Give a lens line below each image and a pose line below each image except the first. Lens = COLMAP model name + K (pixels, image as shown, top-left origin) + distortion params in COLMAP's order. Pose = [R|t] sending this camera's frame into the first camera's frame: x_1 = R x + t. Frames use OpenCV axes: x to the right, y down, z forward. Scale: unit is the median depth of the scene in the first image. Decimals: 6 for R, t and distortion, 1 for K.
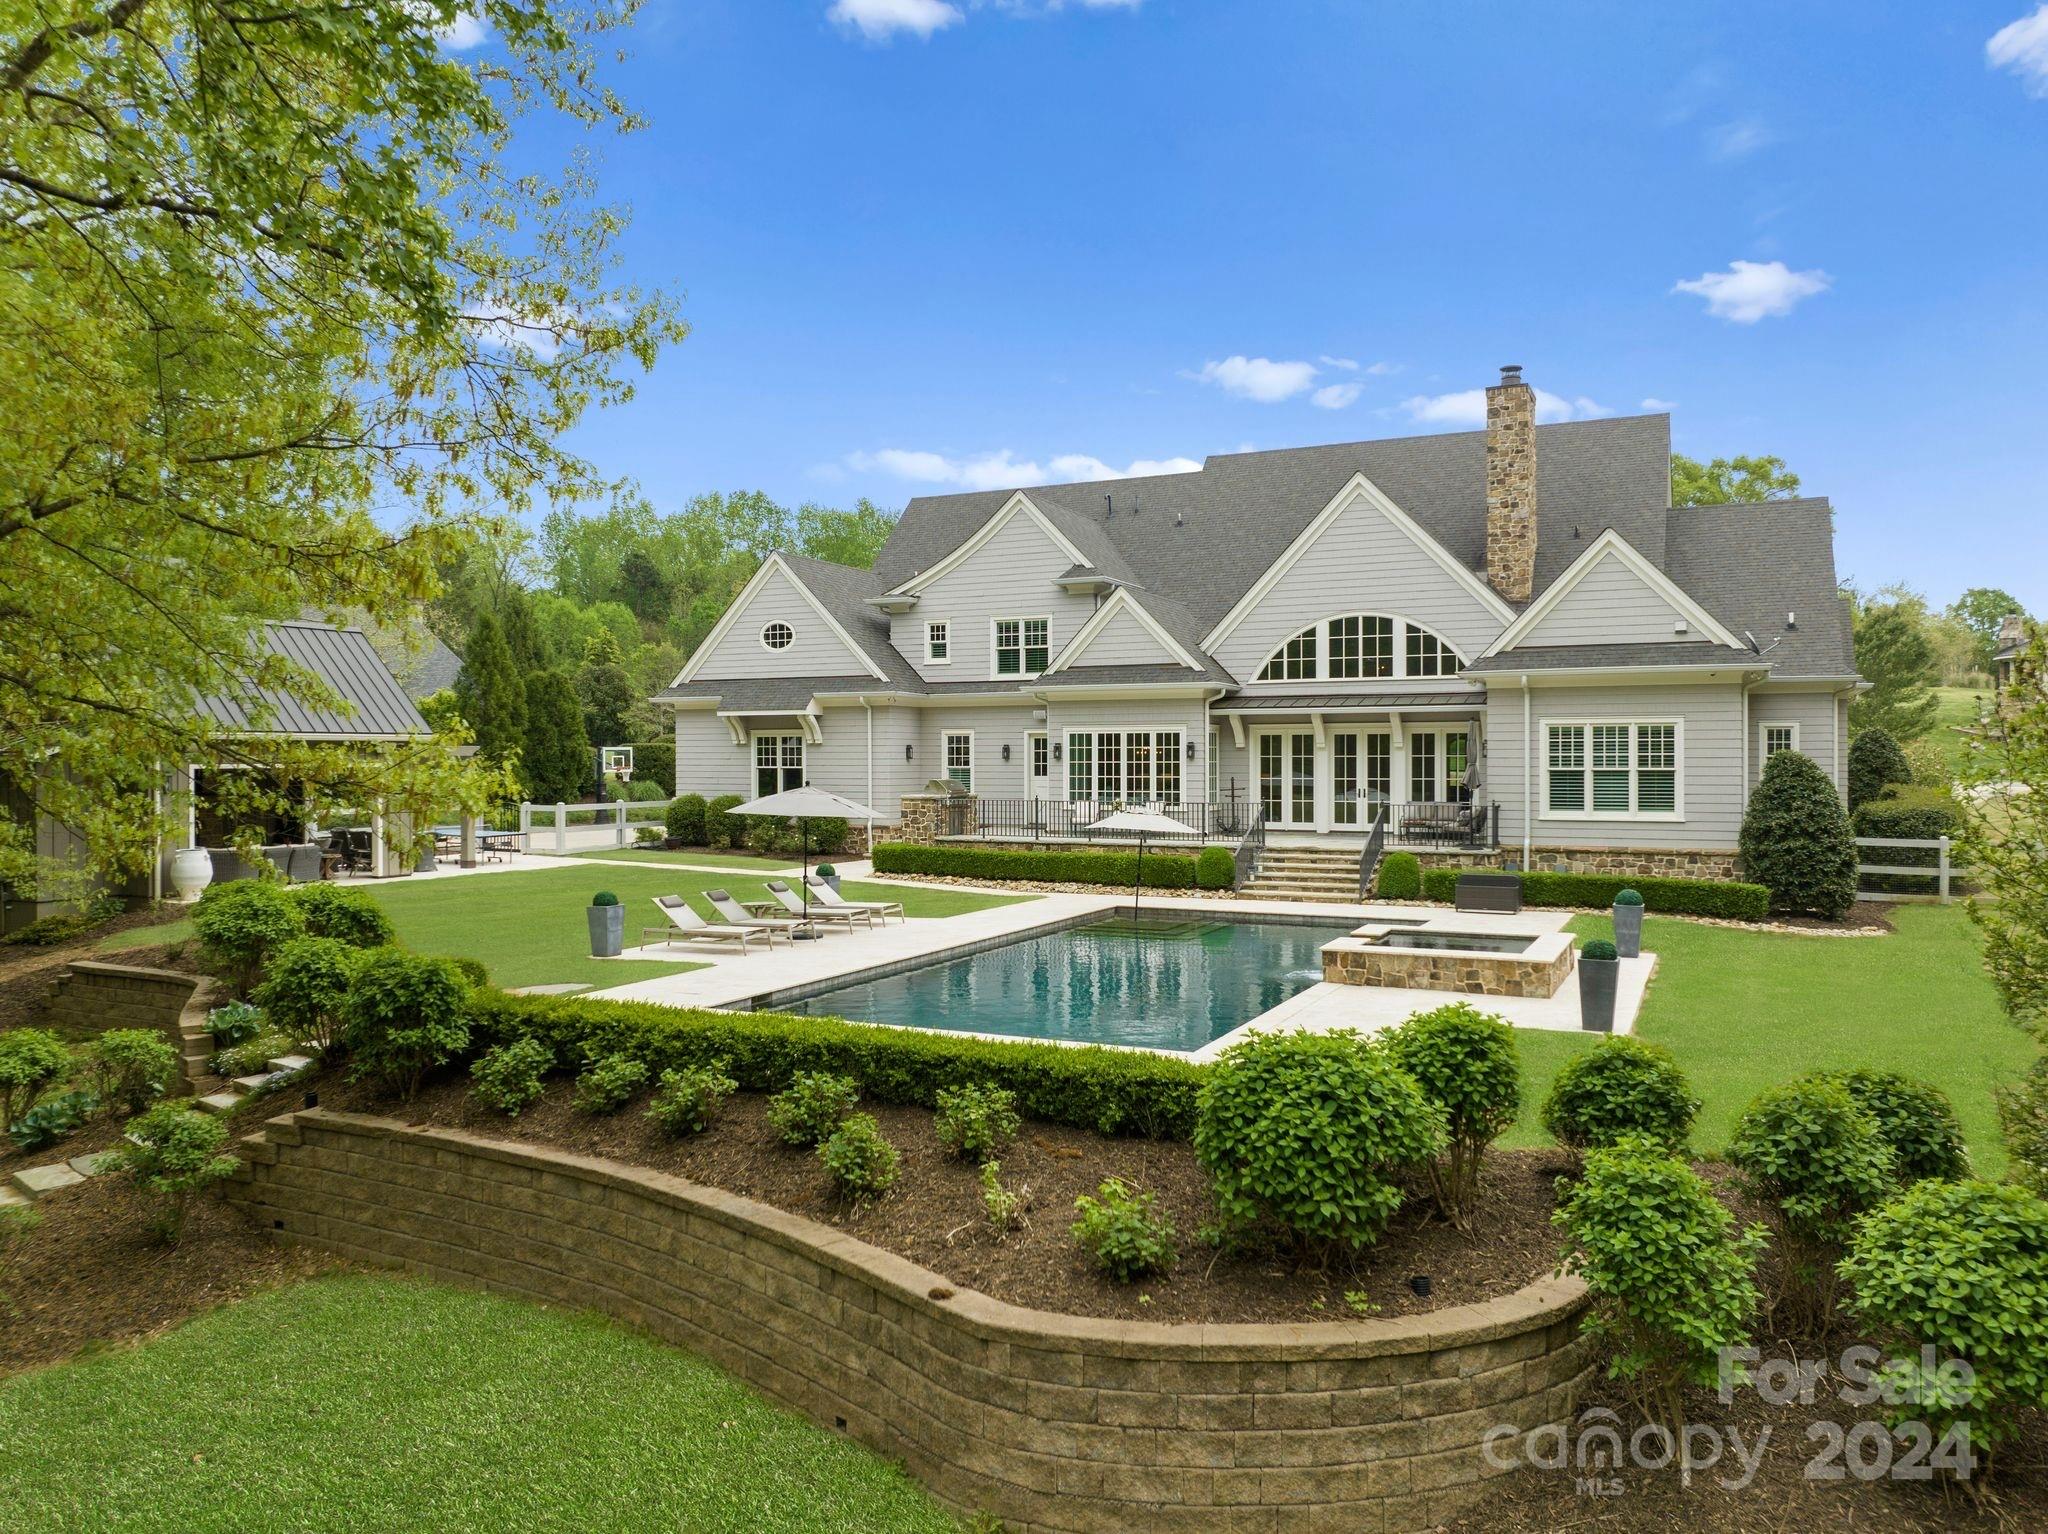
lens RADIAL K [[1467.0, 0, 1024.0], [0, 1467.0, 767.0], [0, 0, 1]] dist [0.006822, -0.000729]
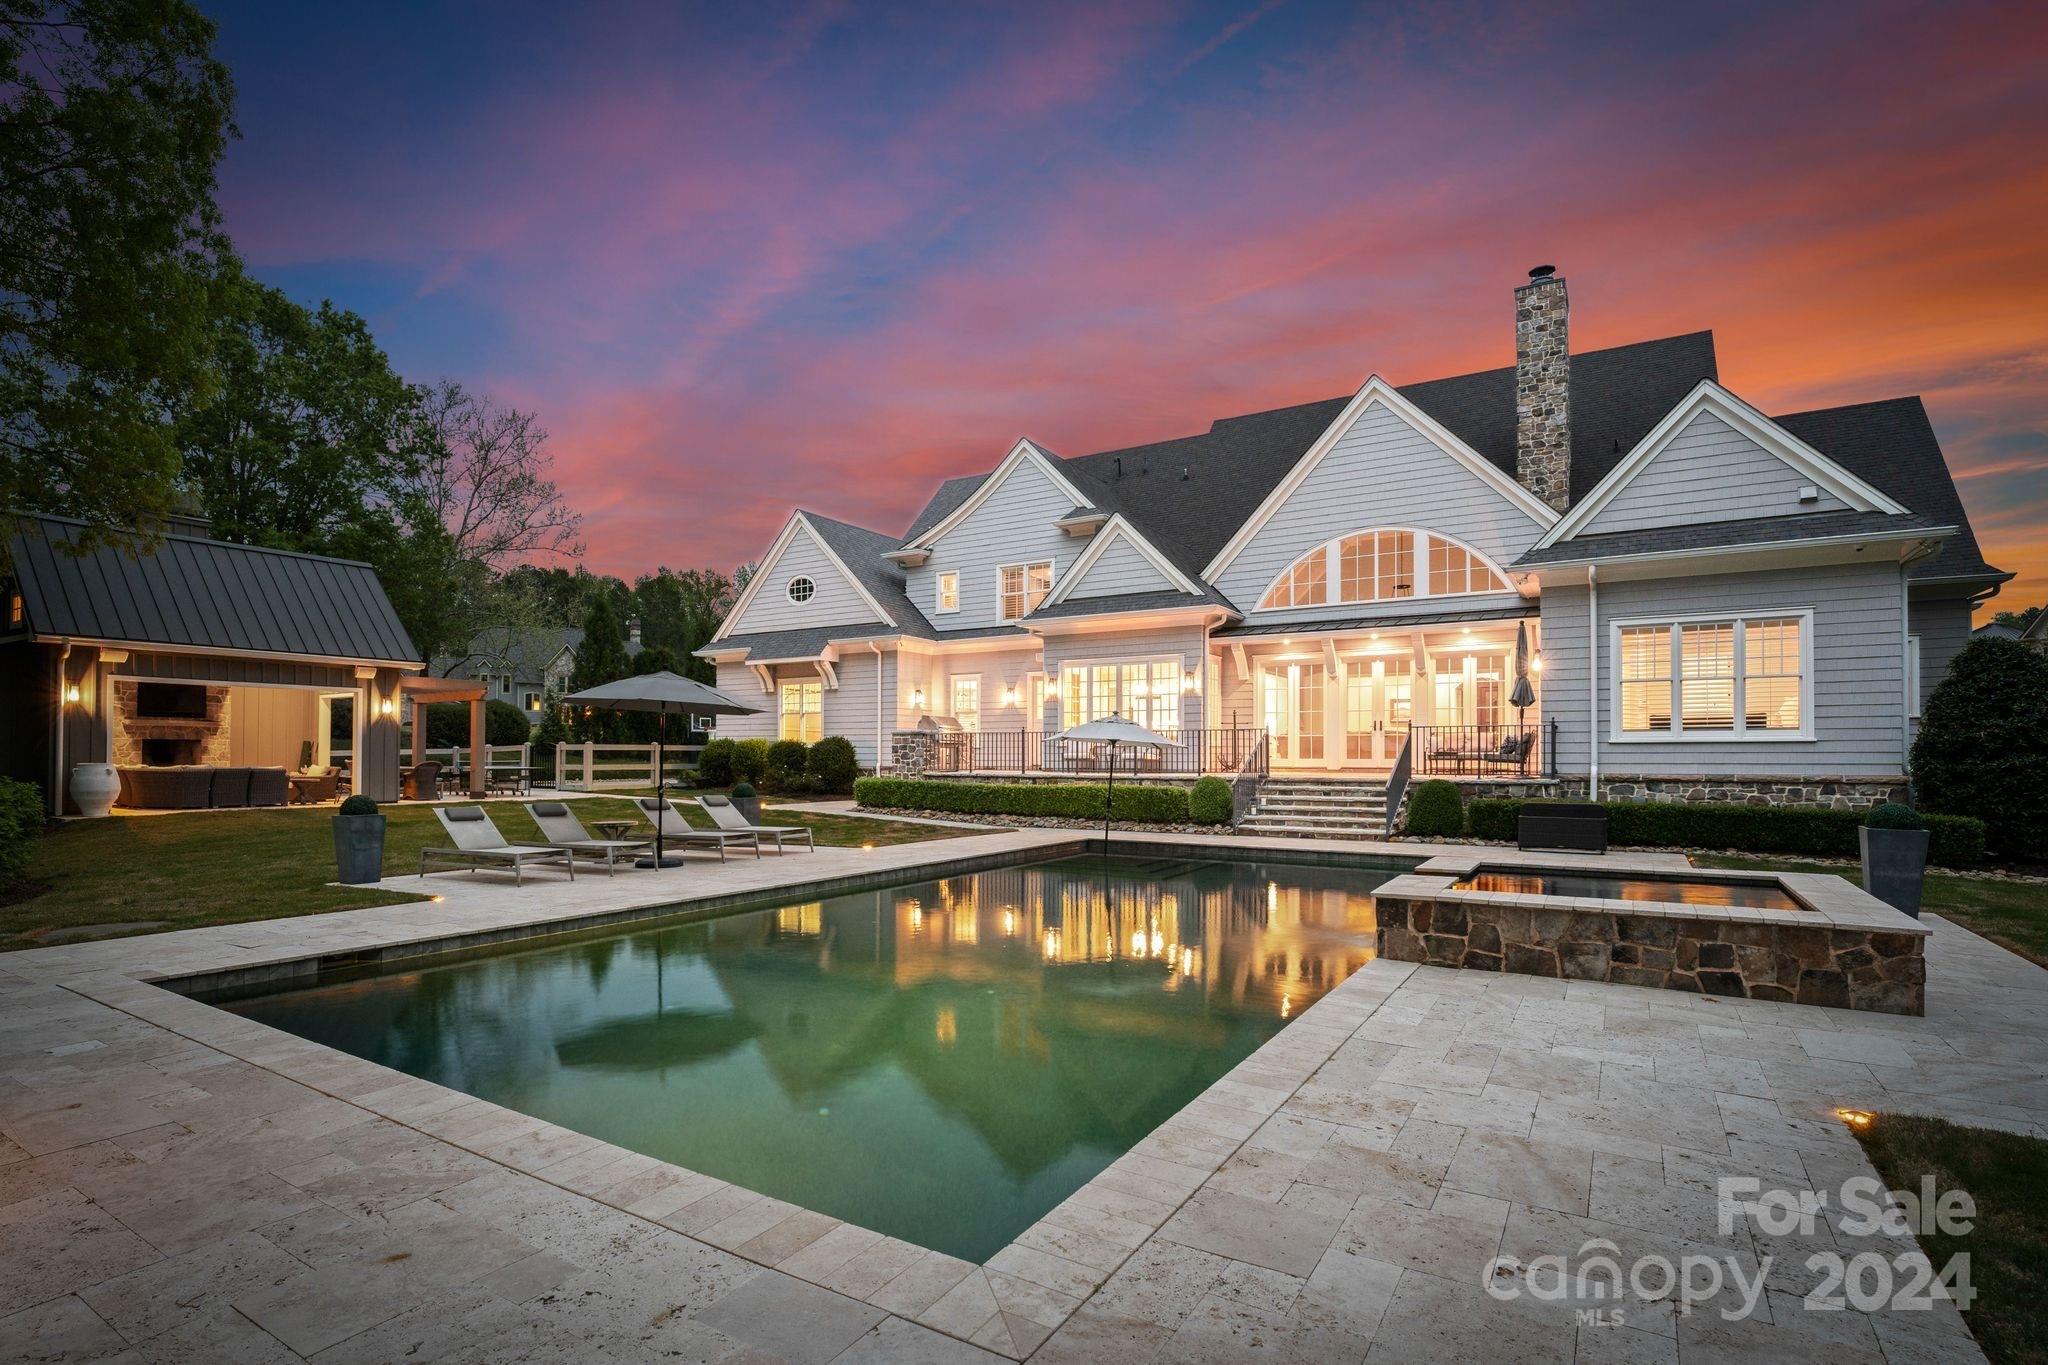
lens RADIAL K [[993.8, 0, 995.5], [0, 993.8, 748.1], [0, 0, 1]] dist [-0.002818, 0.000340]
pose [[0.993974, 0.003734, -0.109551, 0.061683], [-0.005833, 0.999805, -0.018850, 0.045643], [0.109460, 0.019375, 0.993802, 0.362849]]
